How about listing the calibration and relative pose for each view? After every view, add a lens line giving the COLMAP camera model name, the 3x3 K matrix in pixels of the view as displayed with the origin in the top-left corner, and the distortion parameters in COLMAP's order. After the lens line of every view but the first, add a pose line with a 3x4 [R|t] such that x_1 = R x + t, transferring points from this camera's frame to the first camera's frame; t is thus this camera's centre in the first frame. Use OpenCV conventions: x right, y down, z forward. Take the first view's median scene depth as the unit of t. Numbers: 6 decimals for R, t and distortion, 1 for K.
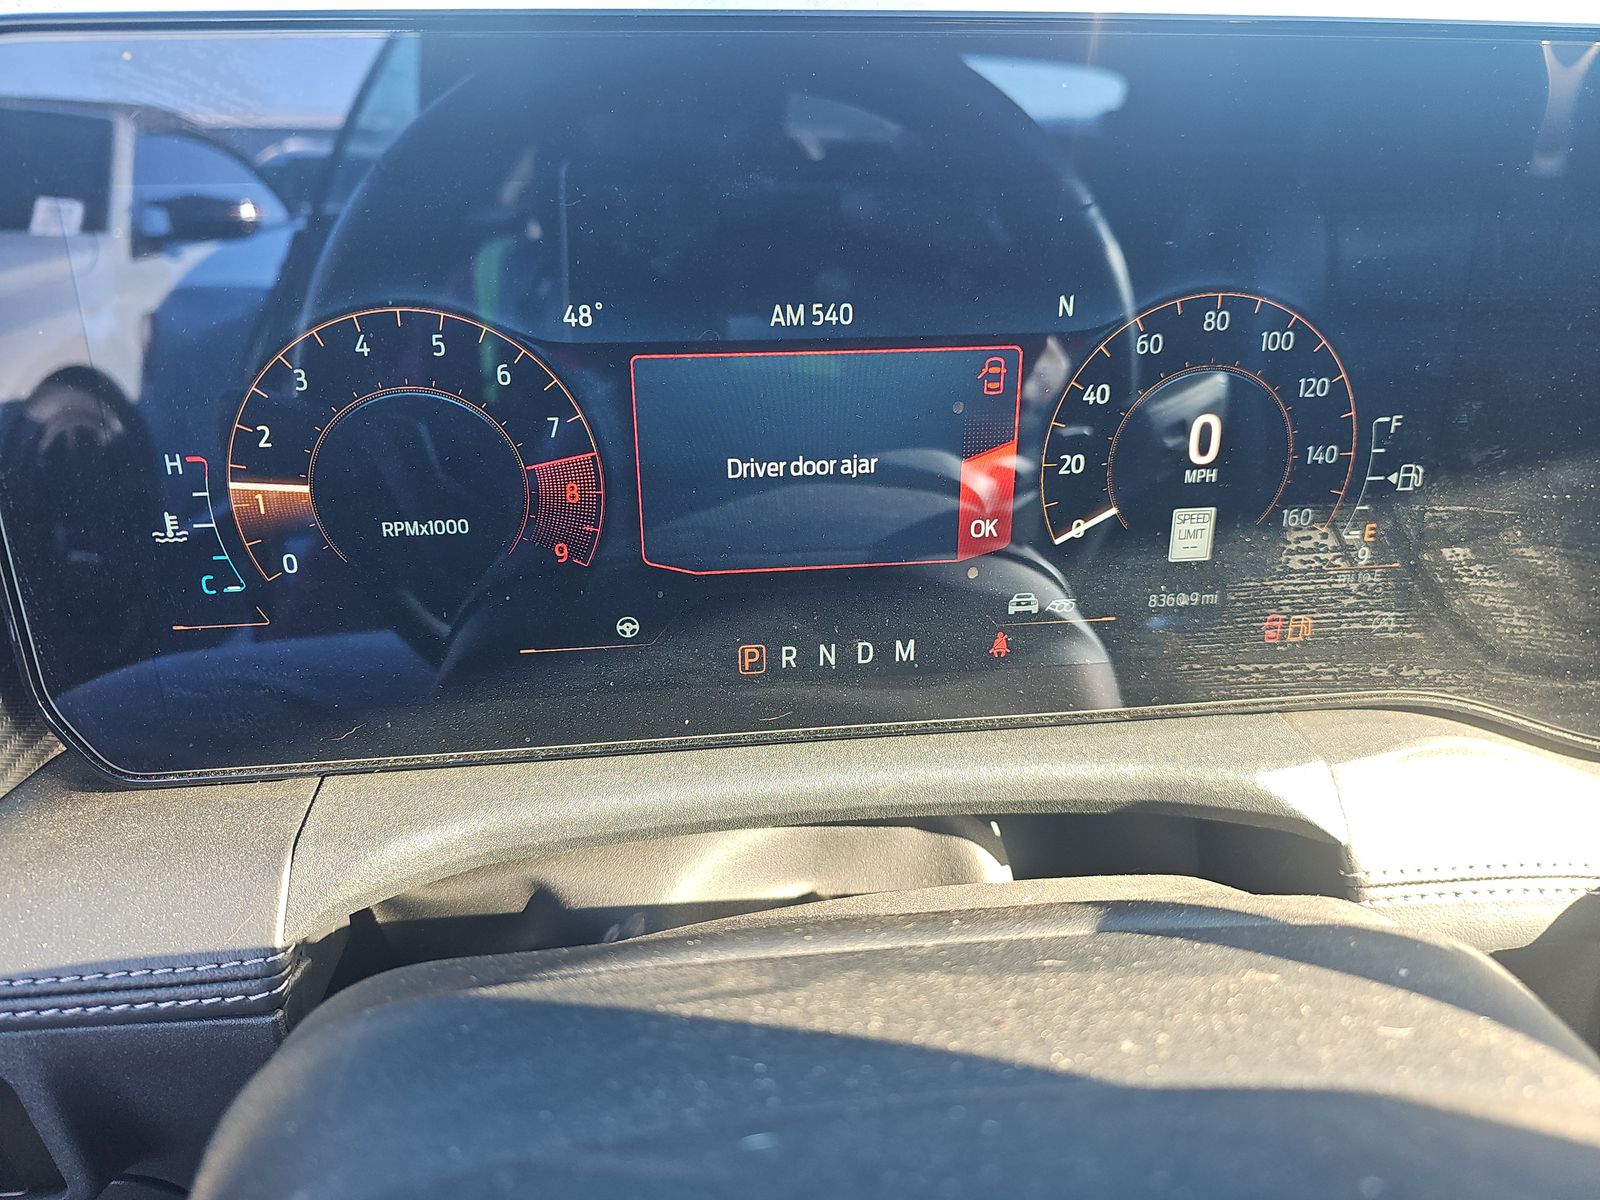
lens RADIAL K [[967.1, 0, 801.2], [0, 967.1, 584.7], [0, 0, 1]] dist [-0.006638, -0.011700]
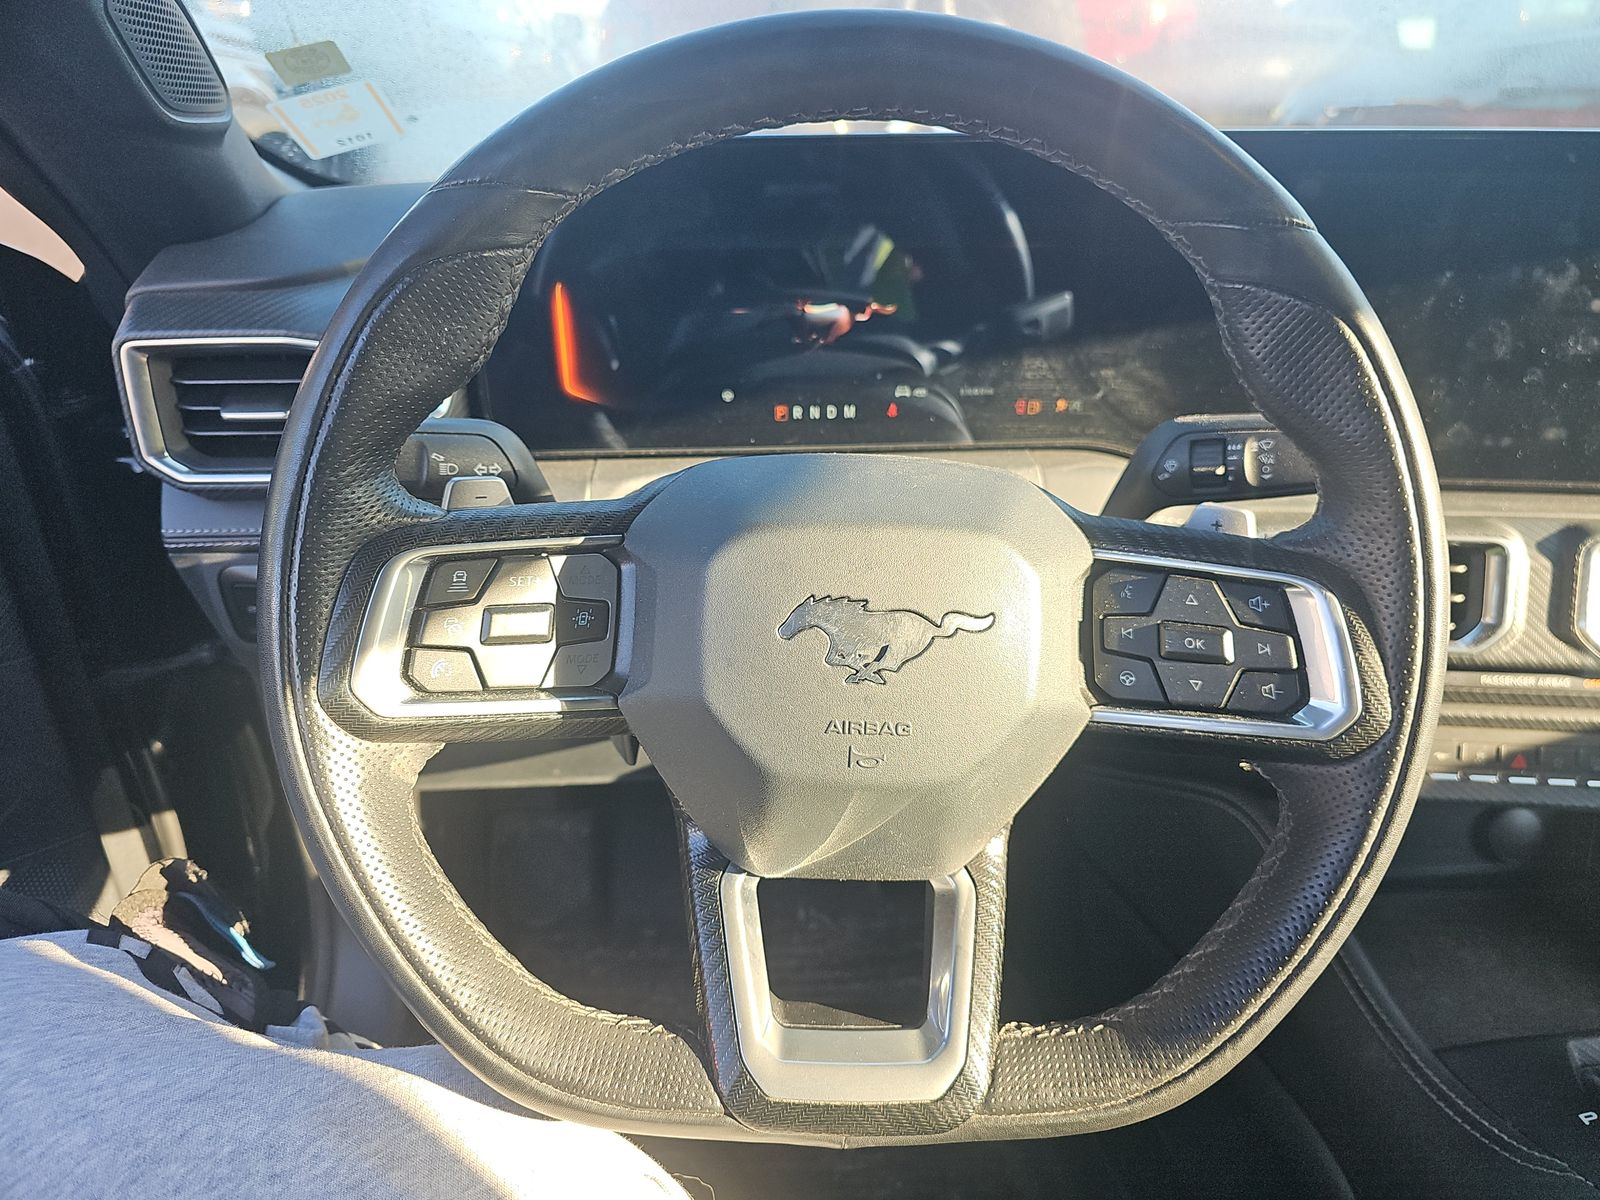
lens RADIAL K [[967.1, 0, 796.9], [0, 967.1, 605.3], [0, 0, 1]] dist [-0.006638, -0.011700]
pose [[0.996272, 0.033627, -0.079444, 0.177965], [-0.027346, 0.996510, 0.078864, 0.339431], [0.081819, -0.076397, 0.993715, -1.262363]]
